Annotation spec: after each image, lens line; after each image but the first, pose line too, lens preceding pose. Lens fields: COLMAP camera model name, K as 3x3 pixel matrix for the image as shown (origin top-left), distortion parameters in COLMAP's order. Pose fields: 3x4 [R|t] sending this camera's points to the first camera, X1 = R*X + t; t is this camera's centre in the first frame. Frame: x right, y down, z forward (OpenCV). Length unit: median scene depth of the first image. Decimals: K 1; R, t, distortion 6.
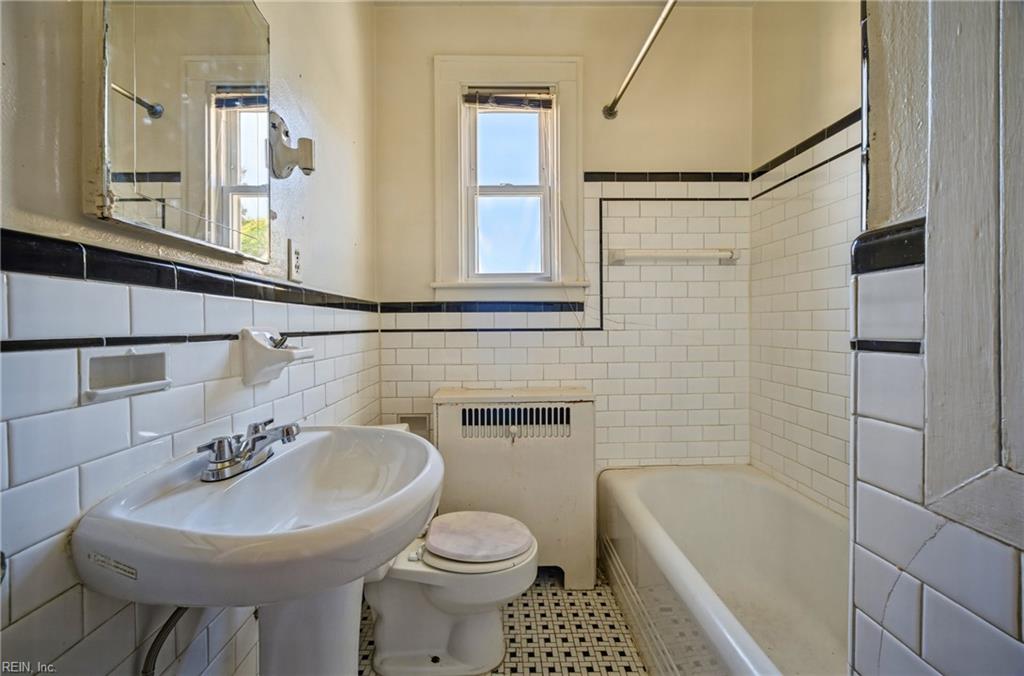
lens RADIAL K [[407.1, 0, 509.8], [0, 407.1, 327.8], [0, 0, 1]] dist [-0.000516, 0.000272]
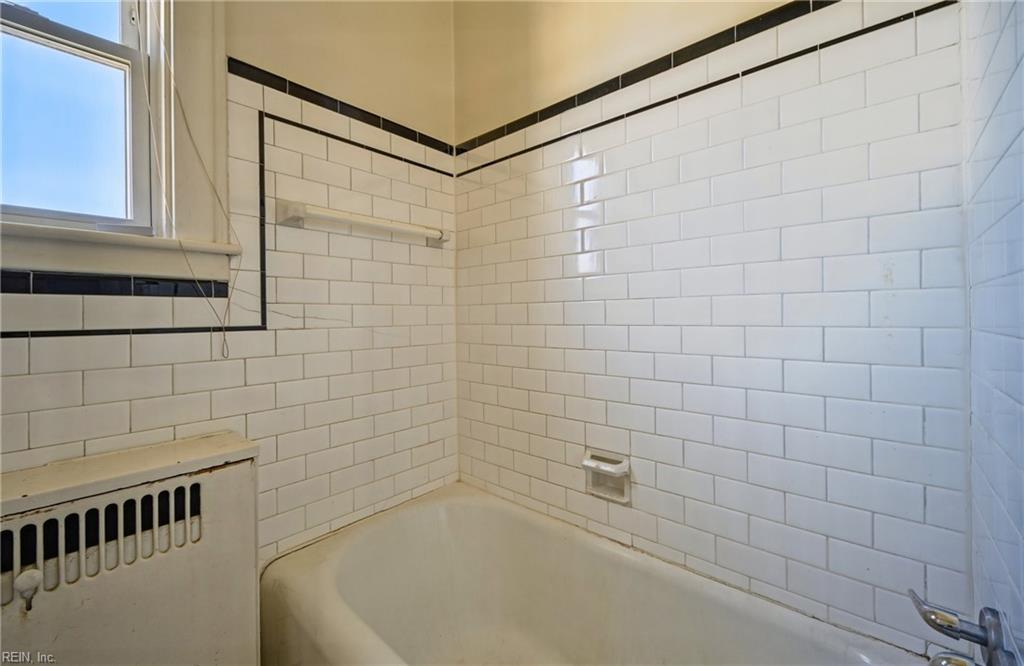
lens RADIAL K [[414.7, 0, 522.0], [0, 414.7, 315.6], [0, 0, 1]] dist [-0.004074, 0.000360]
pose [[0.681341, 0.000710, 0.731966, 0.036973], [0.012913, 0.999832, -0.012990, -0.001786], [-0.731852, 0.018302, 0.681217, 0.300829]]
